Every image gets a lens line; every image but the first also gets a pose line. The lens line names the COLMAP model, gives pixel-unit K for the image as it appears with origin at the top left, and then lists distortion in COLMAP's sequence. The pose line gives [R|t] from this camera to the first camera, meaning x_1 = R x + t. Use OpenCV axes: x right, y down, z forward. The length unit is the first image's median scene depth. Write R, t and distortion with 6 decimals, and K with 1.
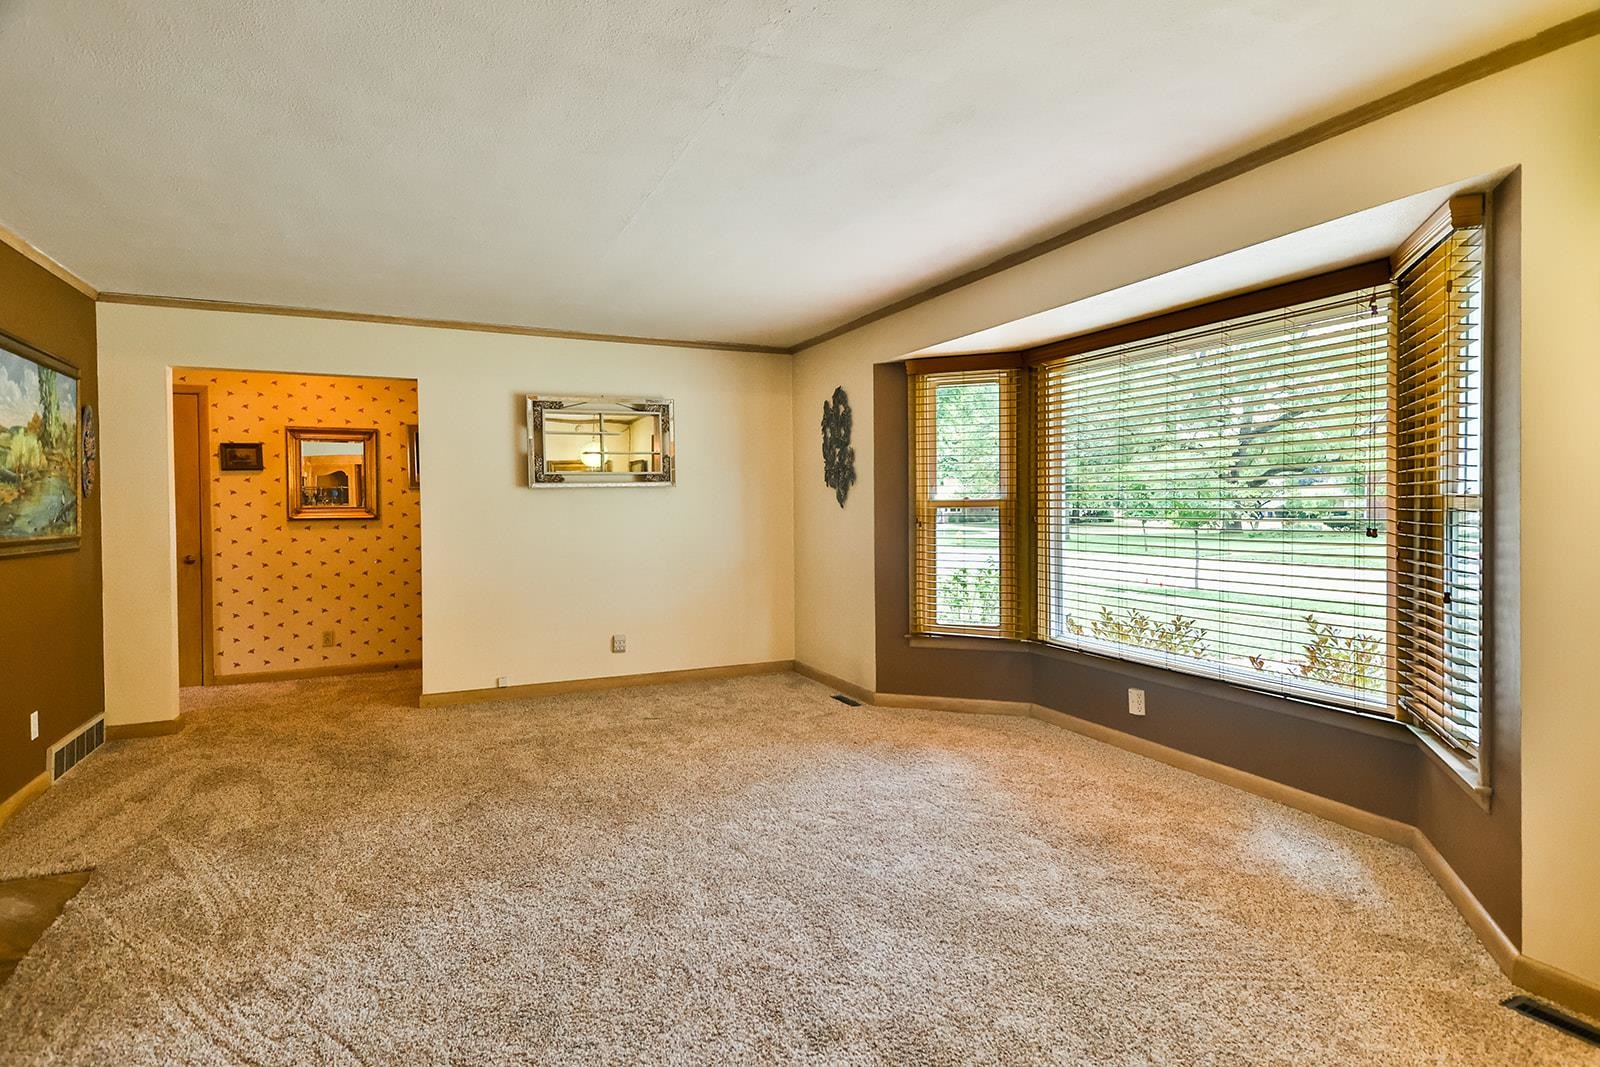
lens RADIAL K [[850.0, 0, 802.6], [0, 850.0, 507.8], [0, 0, 1]] dist [0.081030, -0.051204]
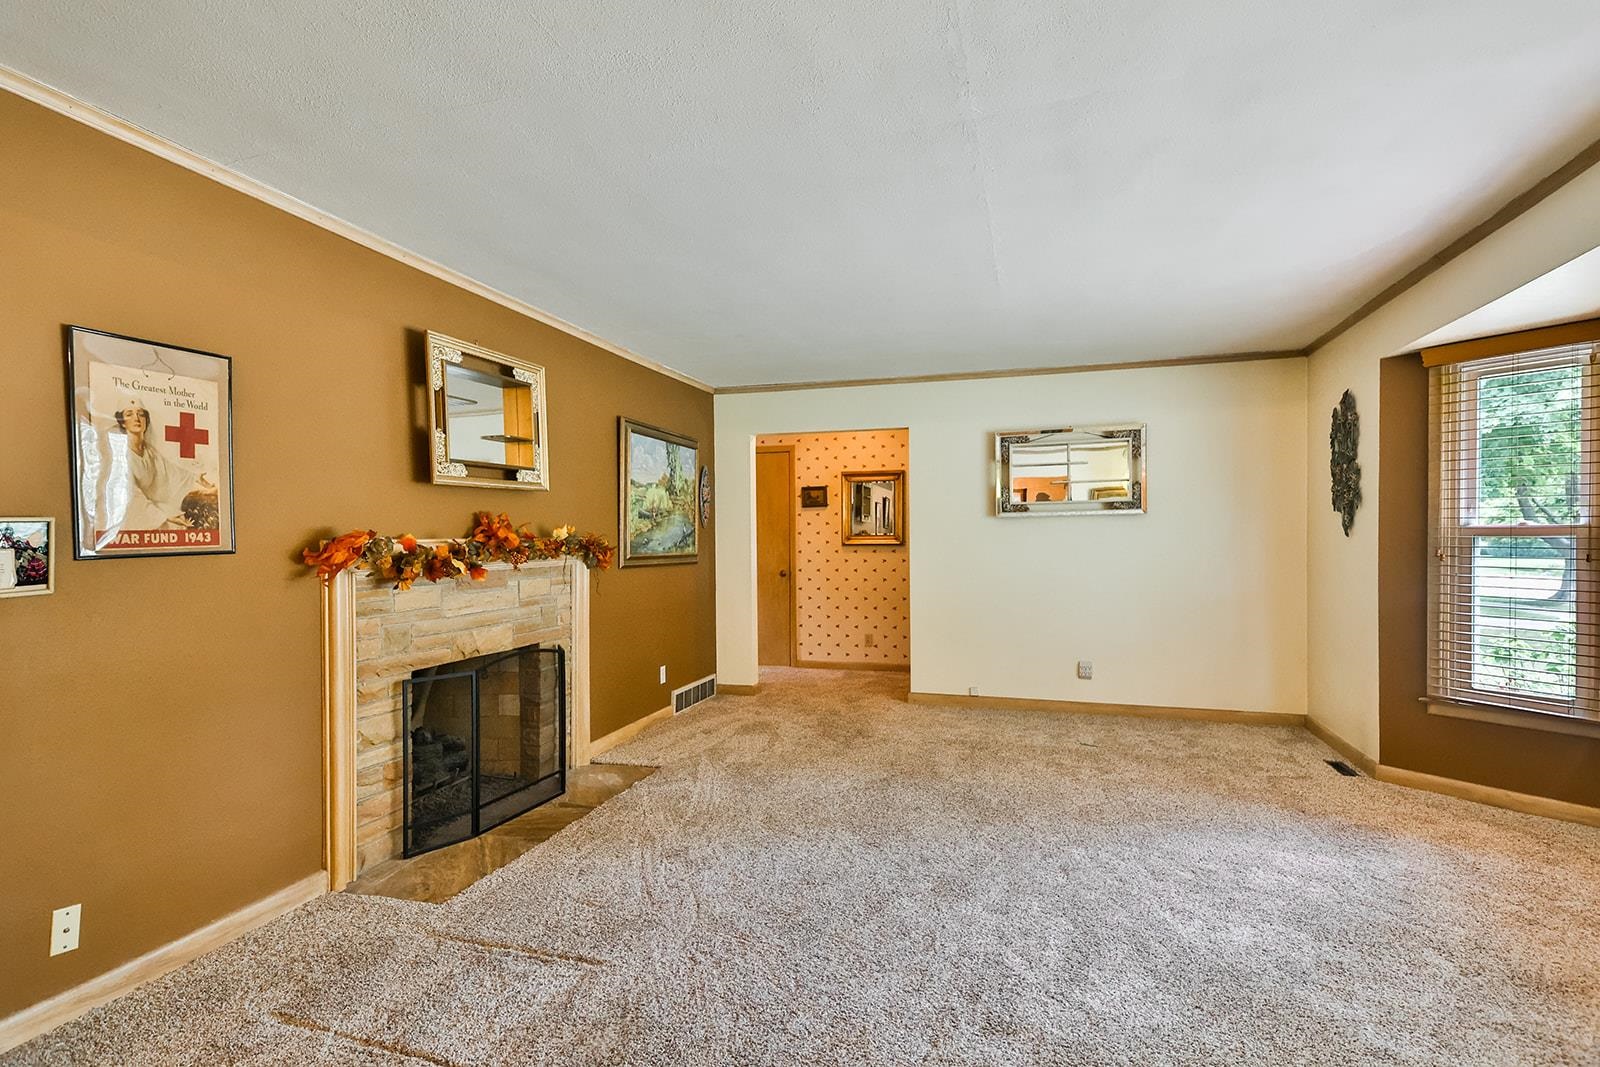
lens RADIAL K [[847.5, 0, 794.8], [0, 847.5, 533.4], [0, 0, 1]] dist [0.095226, -0.061498]
pose [[0.754546, 0.000199, -0.656248, 0.215385], [-0.002943, 0.999991, -0.003080, 0.001361], [0.656241, 0.004256, 0.754539, 0.009455]]
